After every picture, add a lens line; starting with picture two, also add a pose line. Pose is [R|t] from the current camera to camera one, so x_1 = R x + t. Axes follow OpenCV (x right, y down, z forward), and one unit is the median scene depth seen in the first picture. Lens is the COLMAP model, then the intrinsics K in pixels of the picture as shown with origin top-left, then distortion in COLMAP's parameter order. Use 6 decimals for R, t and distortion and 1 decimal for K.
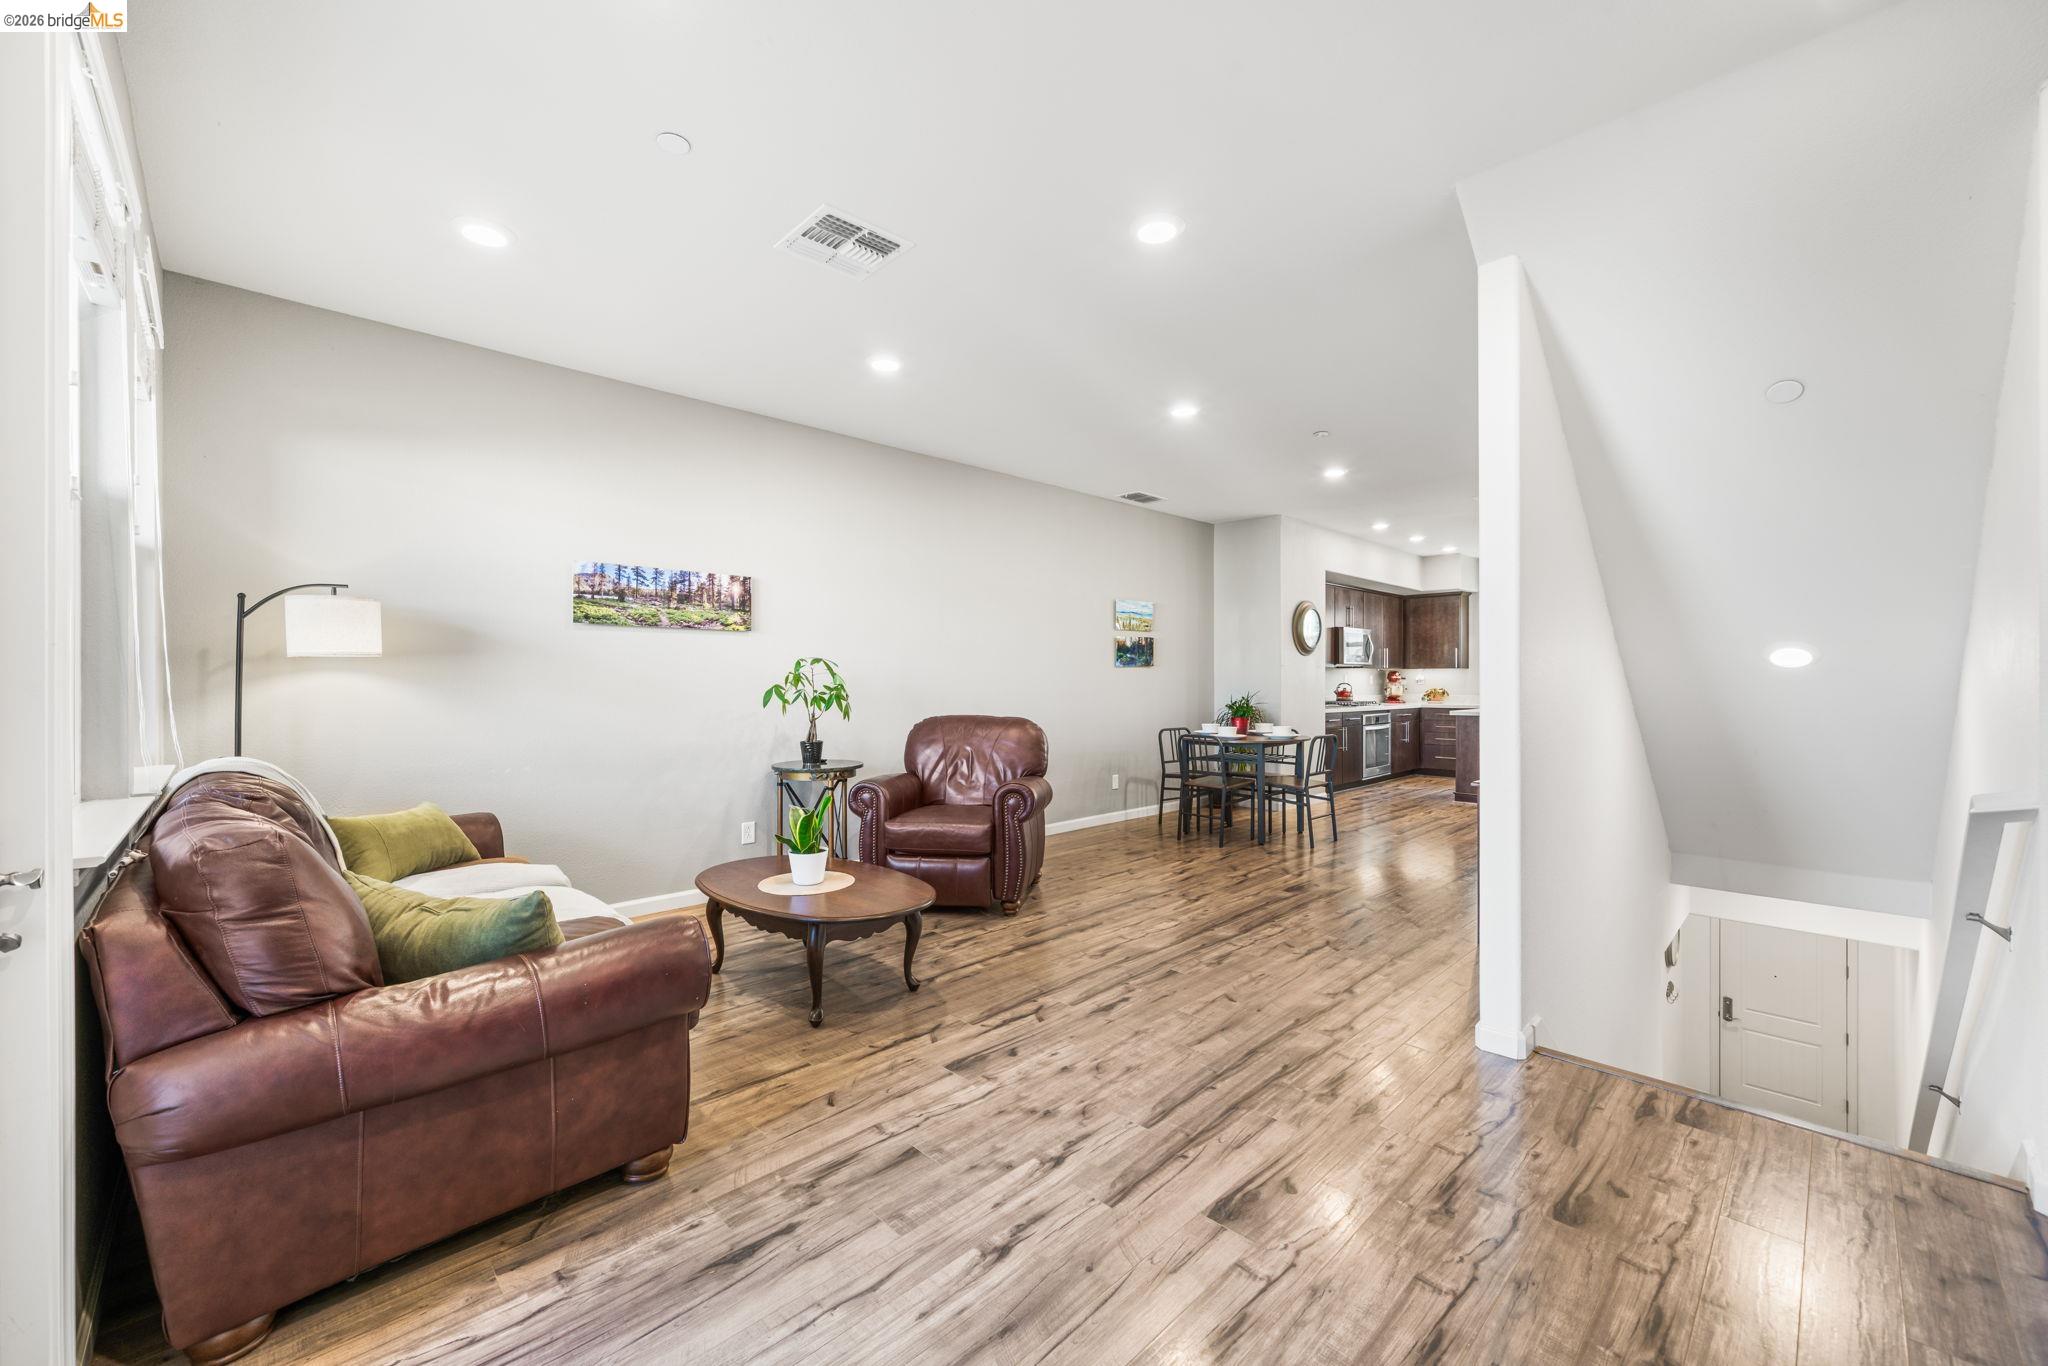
lens RADIAL K [[814.0, 0, 1029.5], [0, 814.0, 670.2], [0, 0, 1]] dist [-0.005675, 0.000146]
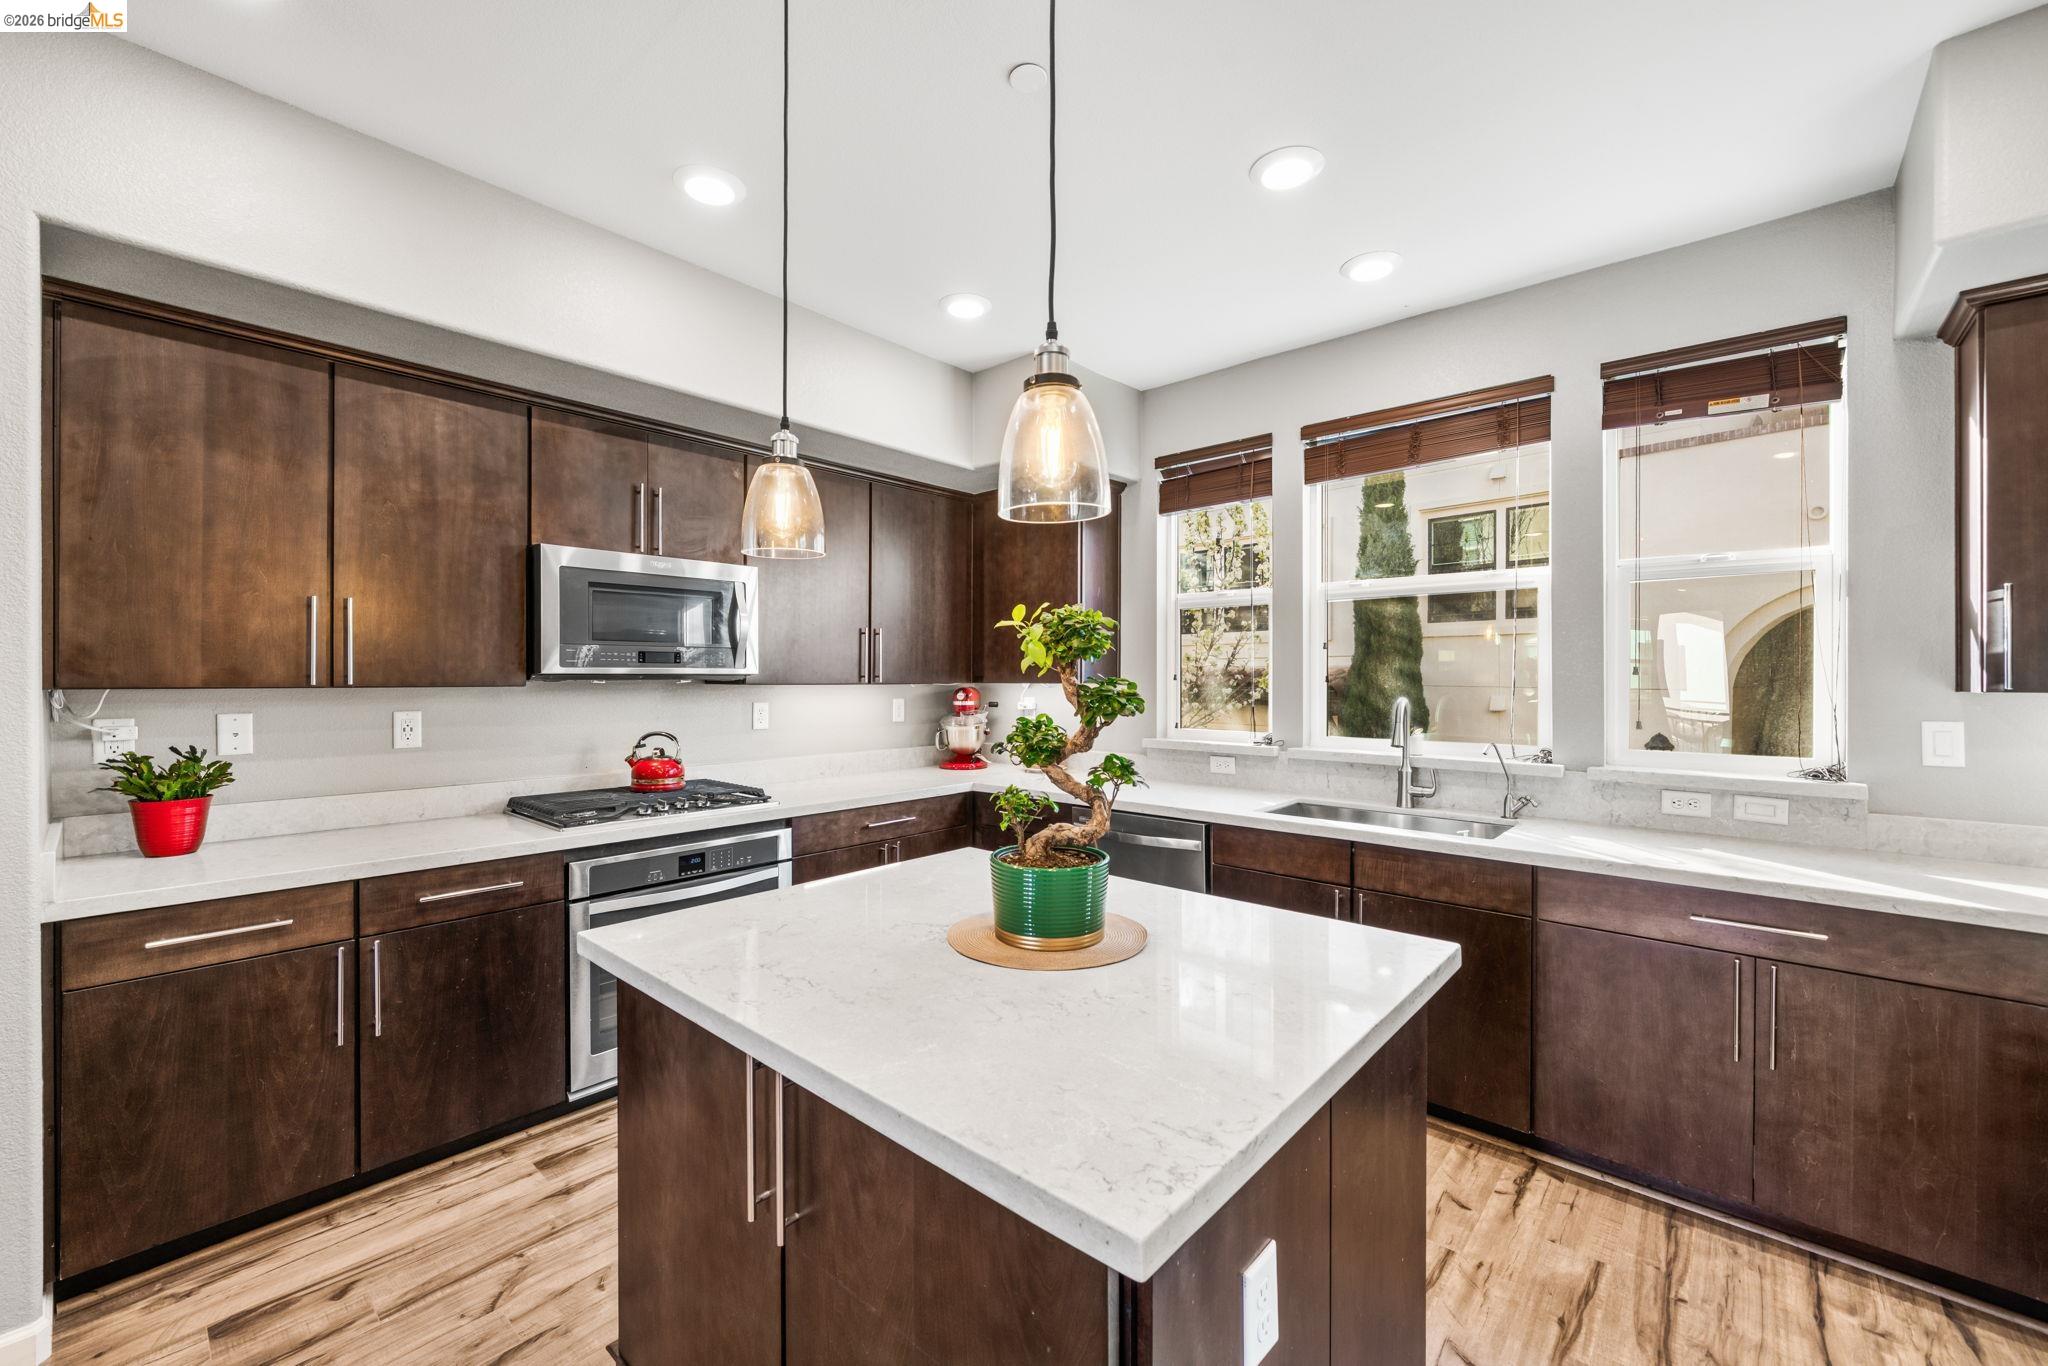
lens RADIAL K [[810.1, 0, 1024.0], [0, 810.1, 683.0], [0, 0, 1]] dist [-0.009890, -0.000130]
pose [[0.997400, 0.000670, 0.072057, 0.463371], [-0.001833, 0.999869, 0.016072, -0.008161], [-0.072037, -0.016162, 0.997271, 0.615827]]
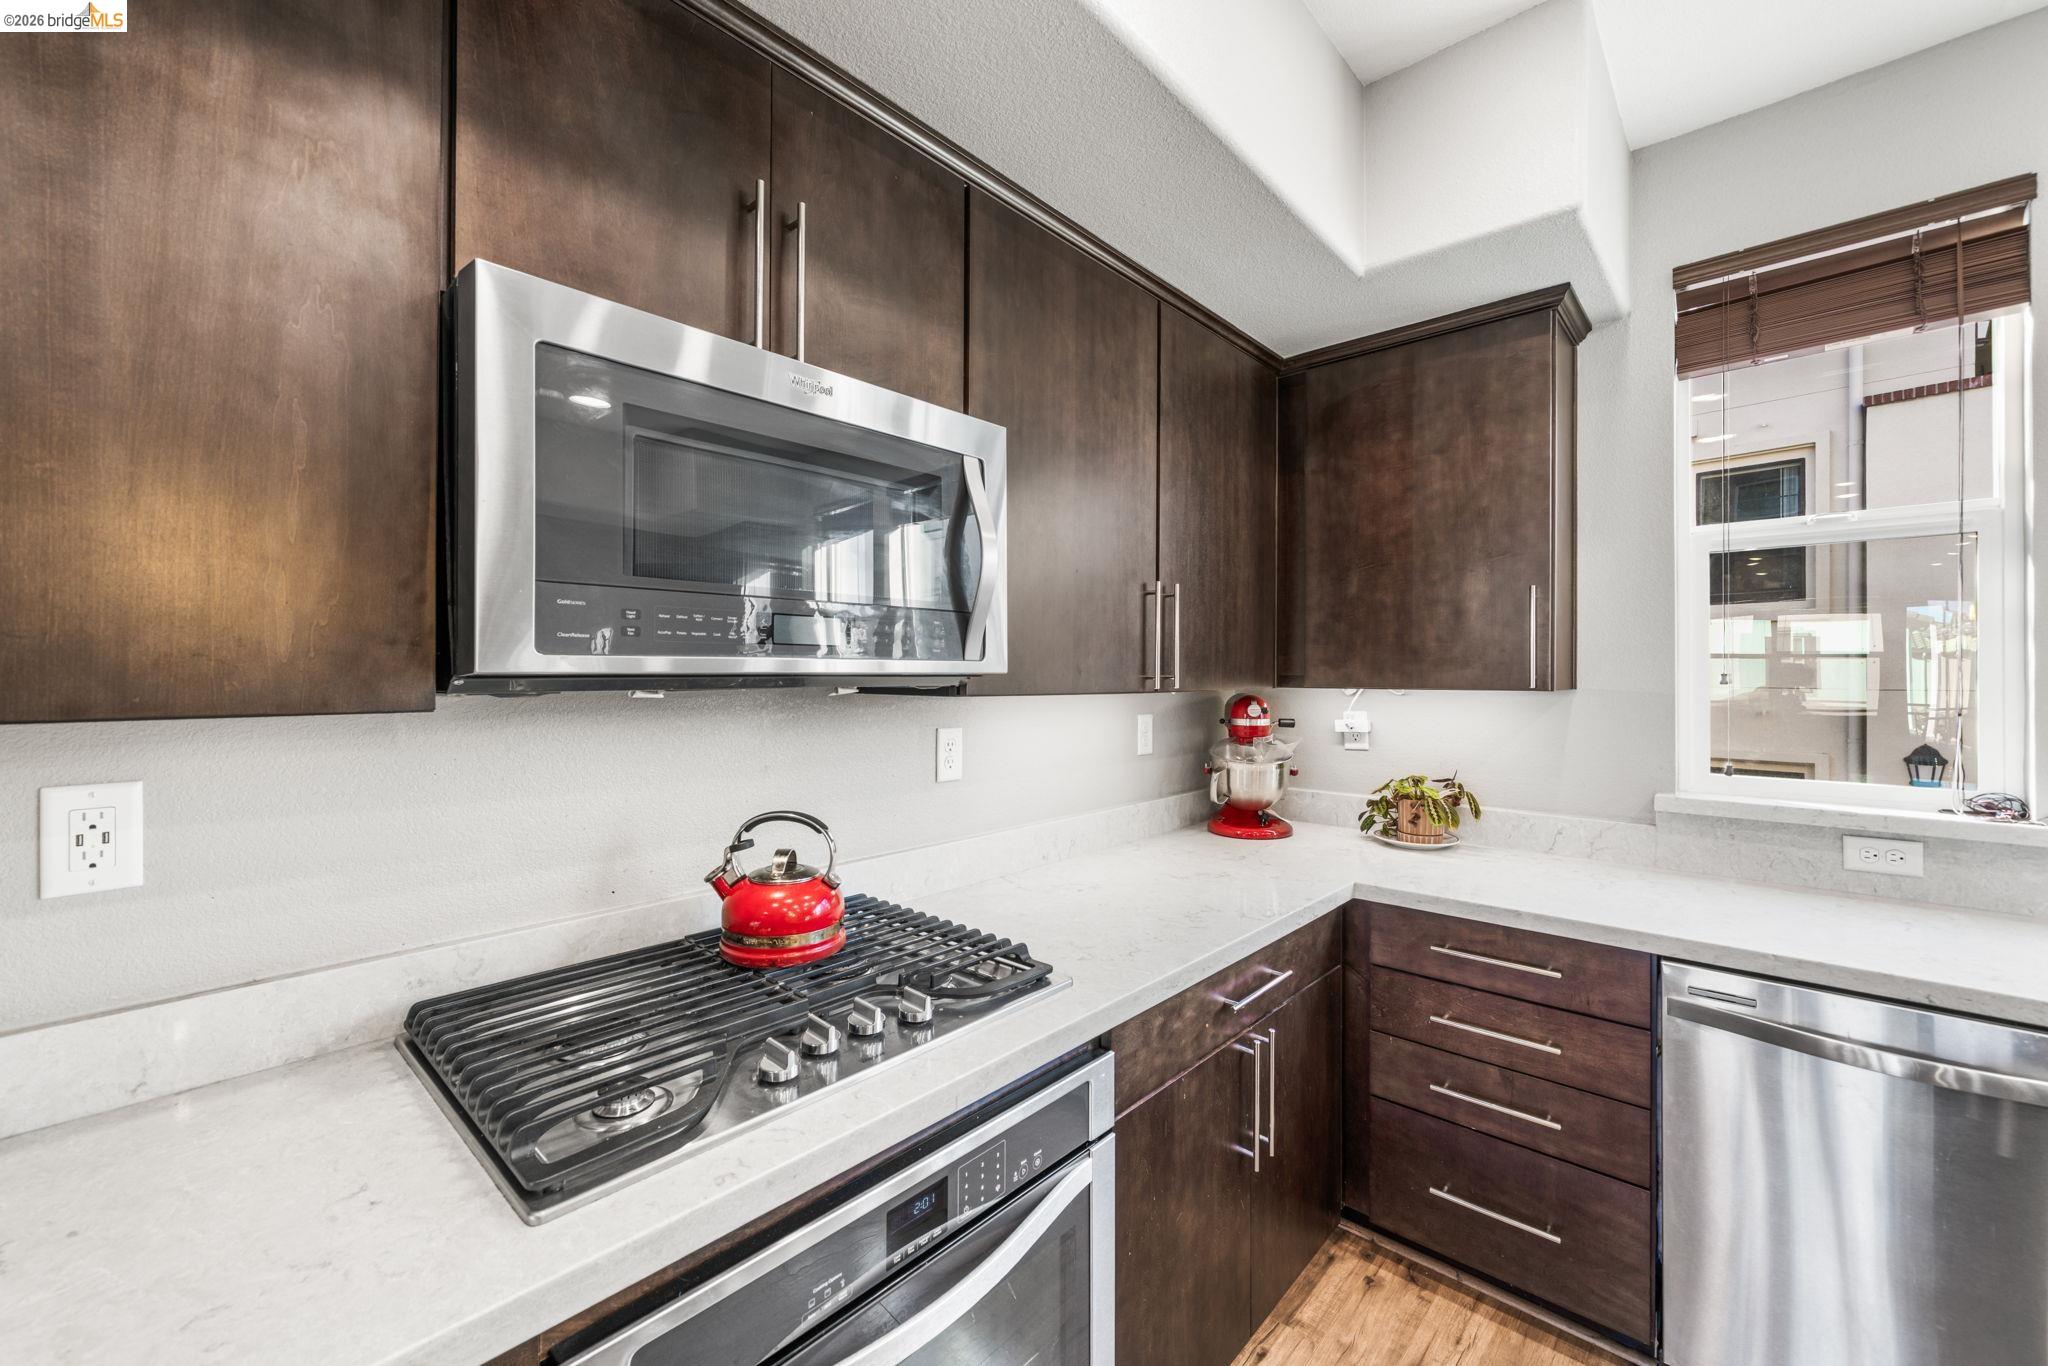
lens RADIAL K [[814.0, 0, 1029.5], [0, 814.0, 670.2], [0, 0, 1]] dist [-0.005675, 0.000146]
pose [[0.998574, 0.001948, 0.053348, 0.383951], [-0.002229, 0.999984, 0.005203, -0.007738], [-0.053337, -0.005315, 0.998562, 0.789826]]
